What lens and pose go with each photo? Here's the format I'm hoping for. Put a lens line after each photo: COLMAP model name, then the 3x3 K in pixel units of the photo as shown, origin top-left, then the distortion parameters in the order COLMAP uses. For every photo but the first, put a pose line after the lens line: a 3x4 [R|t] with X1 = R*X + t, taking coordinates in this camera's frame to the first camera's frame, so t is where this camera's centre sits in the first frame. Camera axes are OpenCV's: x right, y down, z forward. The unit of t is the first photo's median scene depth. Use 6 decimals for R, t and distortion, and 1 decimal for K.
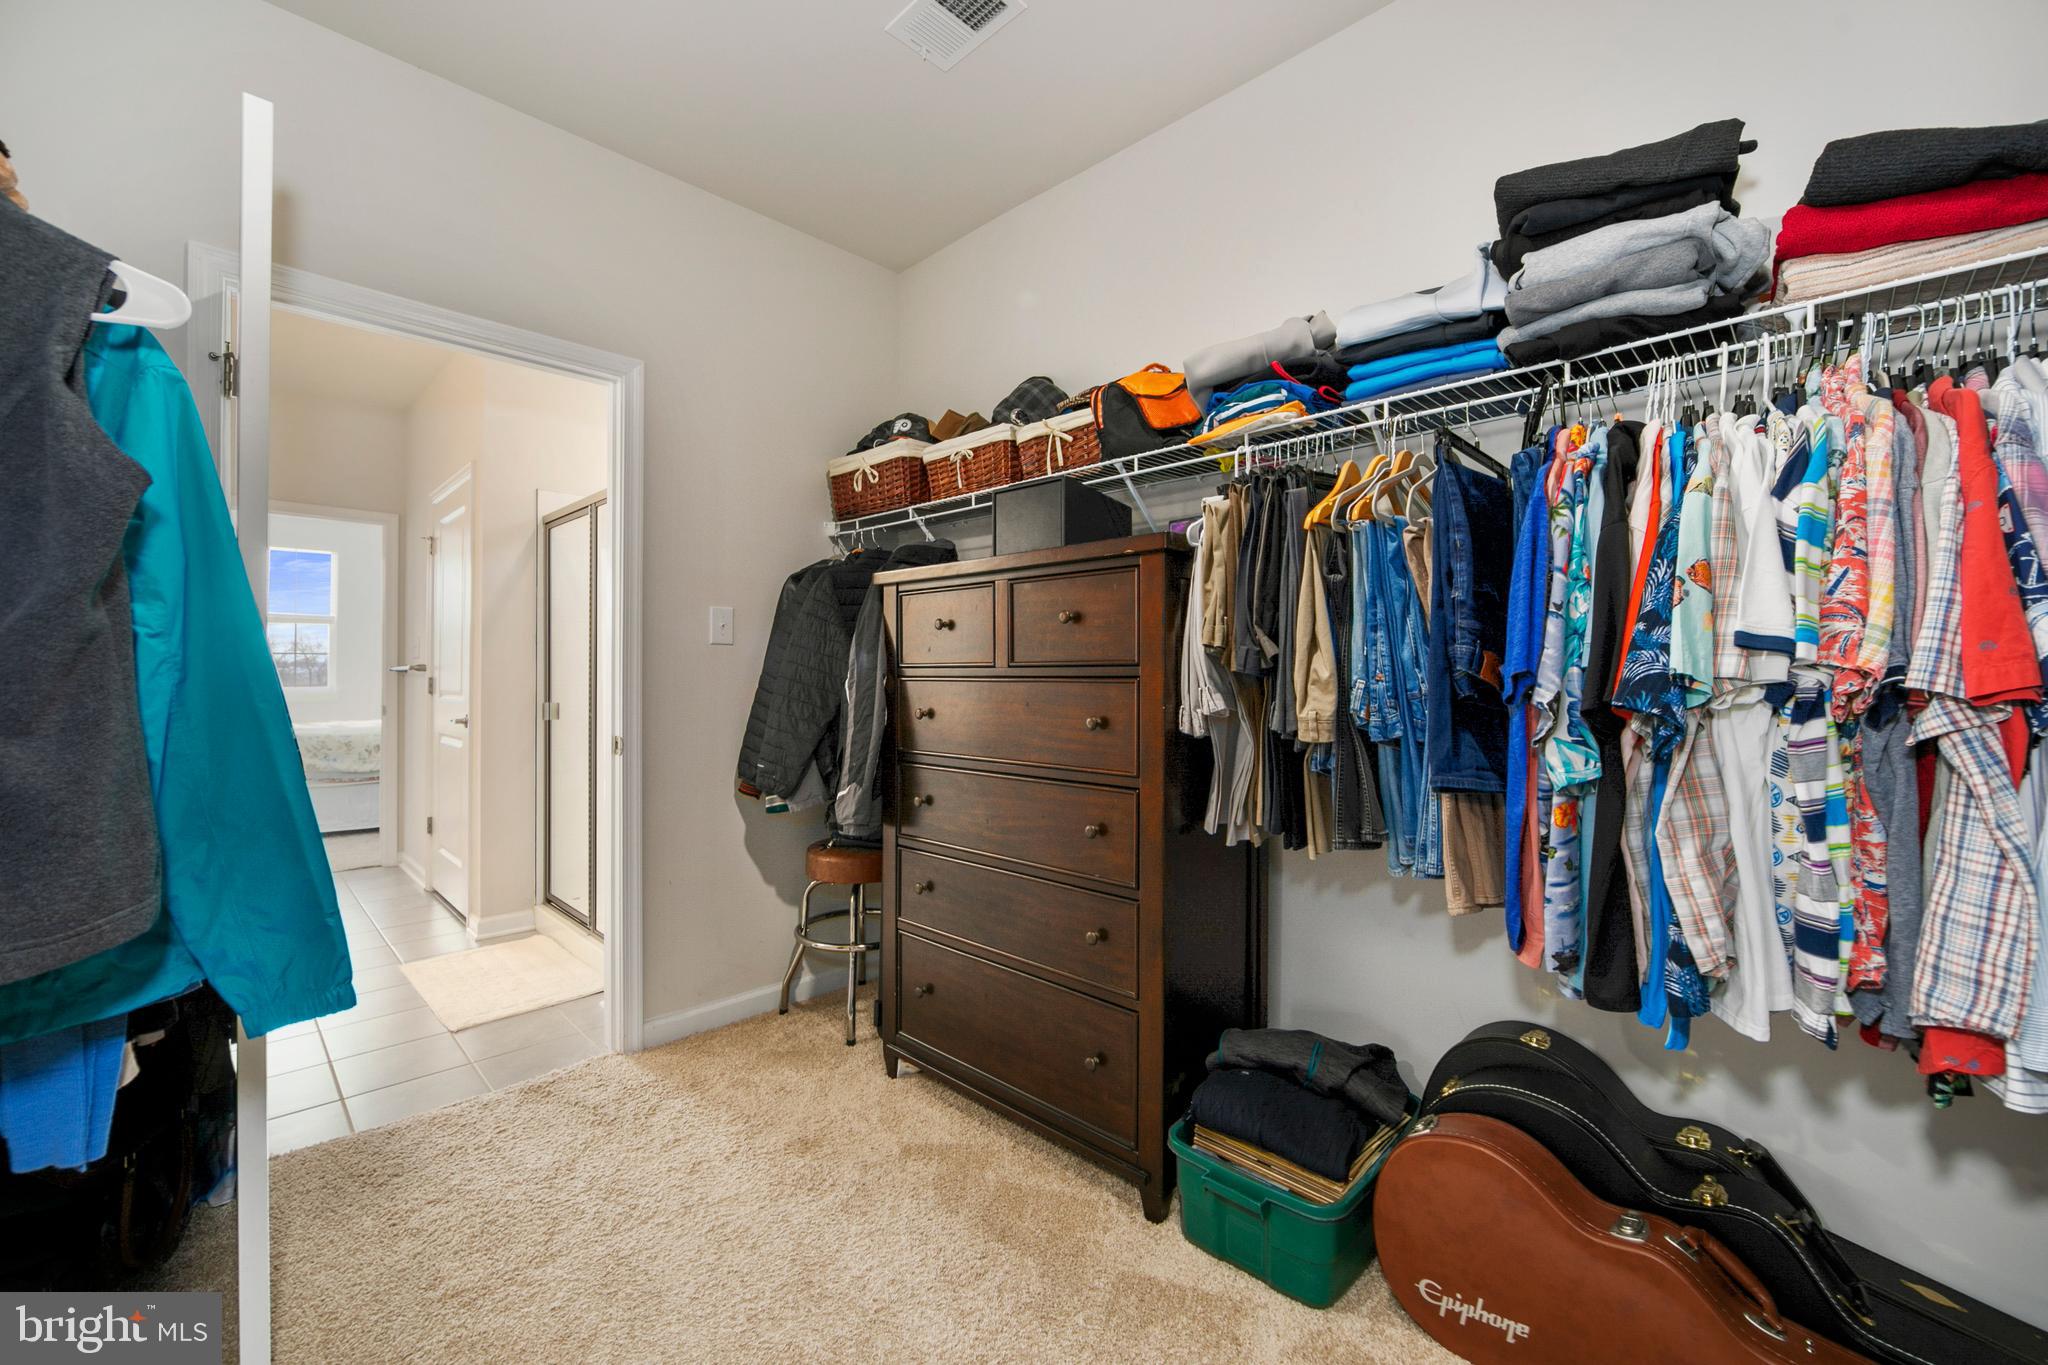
lens RADIAL K [[809.1, 0, 1019.2], [0, 809.1, 674.7], [0, 0, 1]] dist [-0.012818, 0.002194]
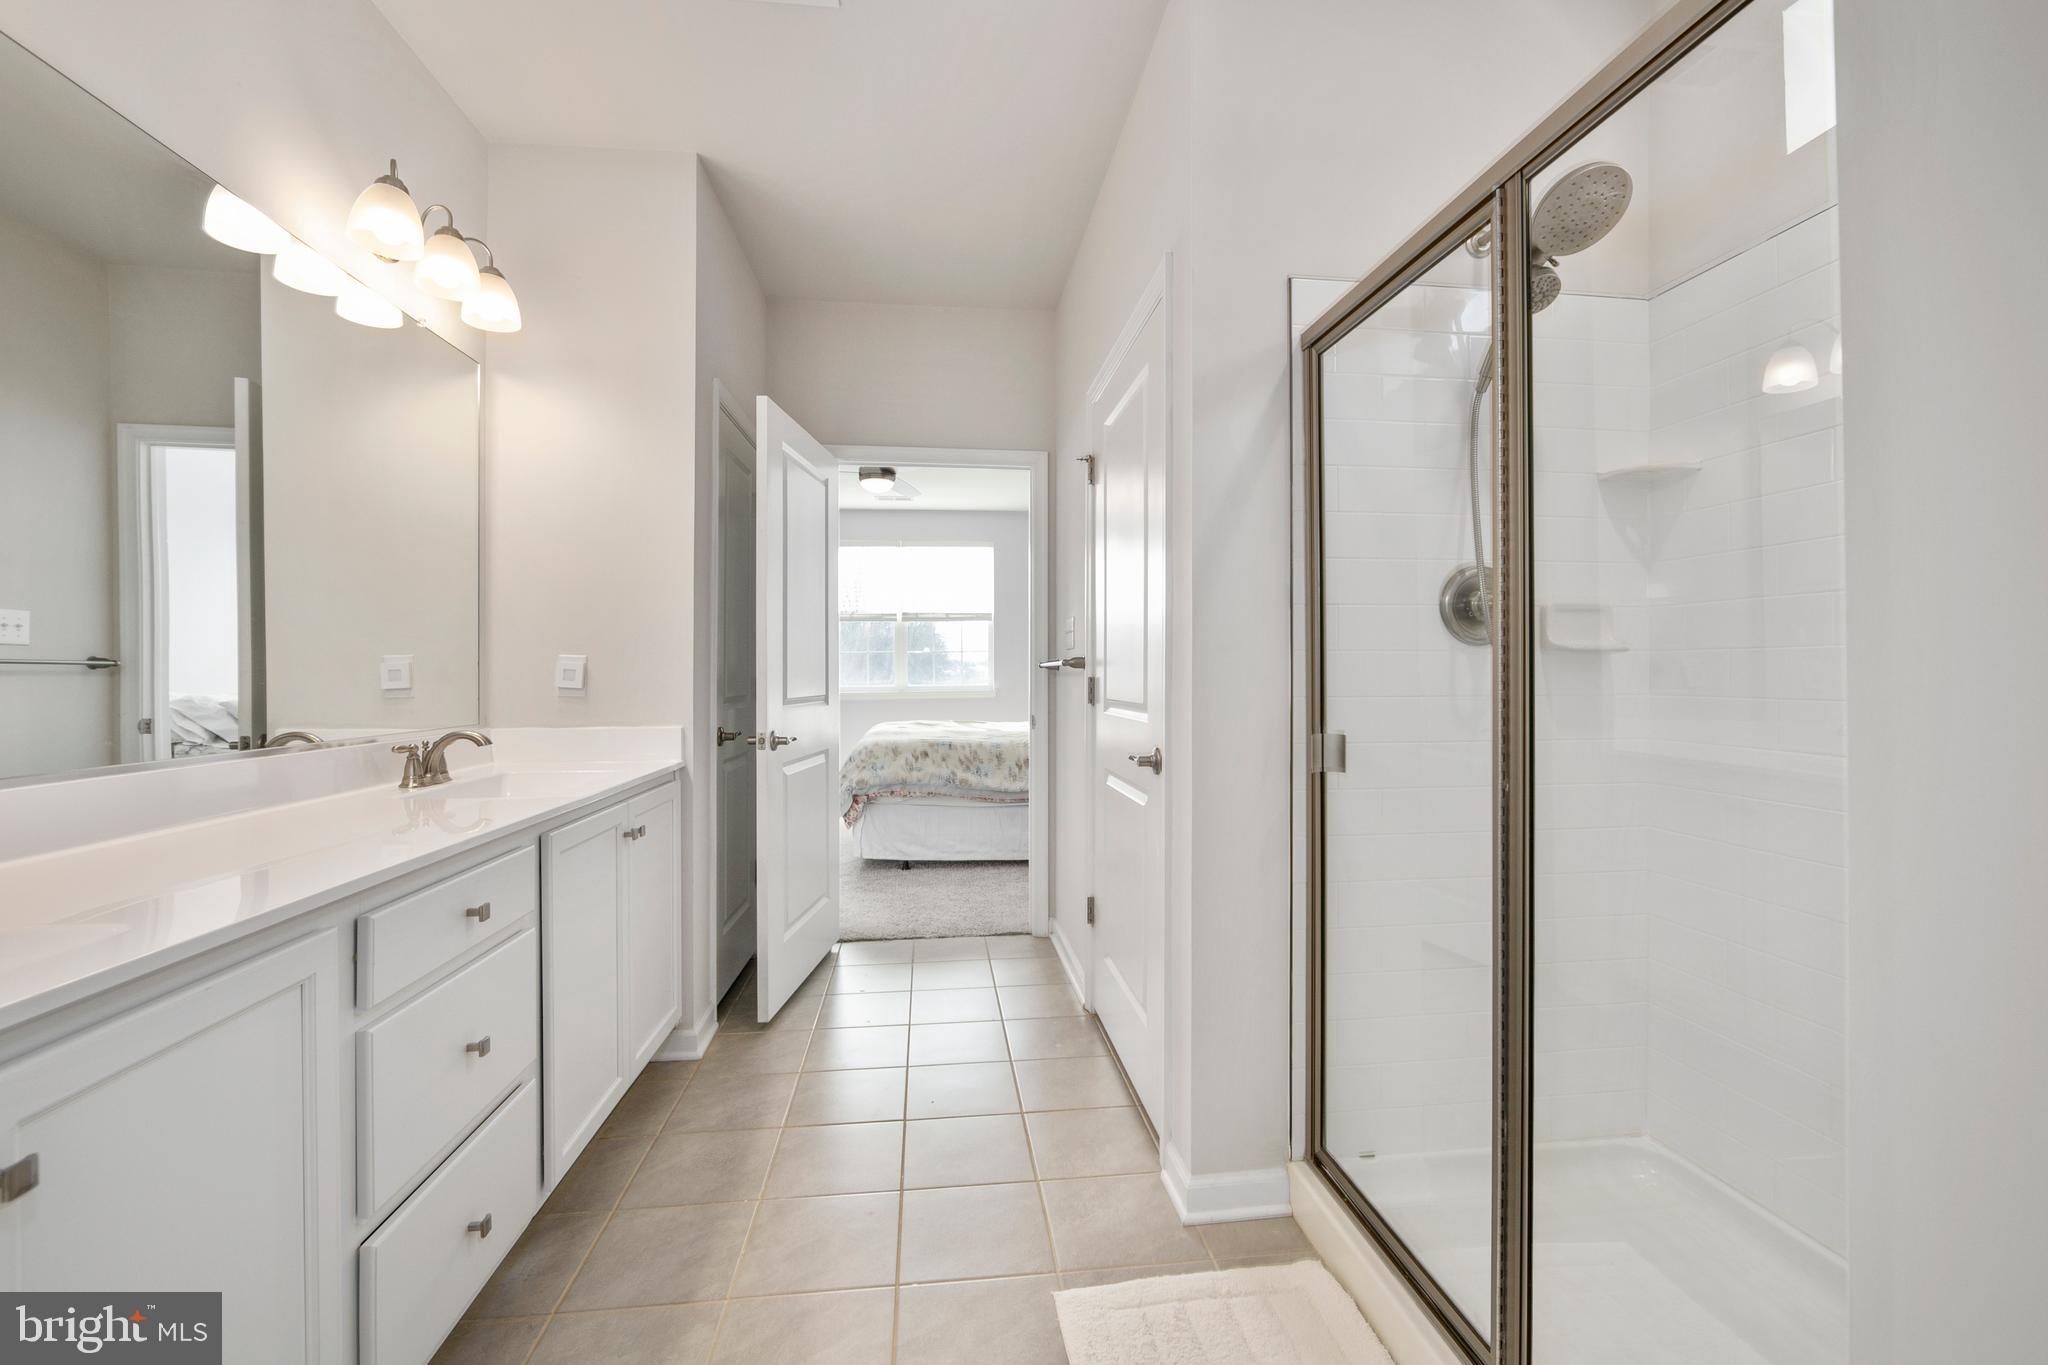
lens RADIAL K [[809.1, 0, 1024.8], [0, 809.1, 673.0], [0, 0, 1]] dist [-0.012818, 0.002194]
pose [[0.778733, -0.002680, -0.627350, -0.371772], [0.006859, 0.999967, 0.004243, -0.003255], [0.627318, -0.007607, 0.778726, 0.469377]]
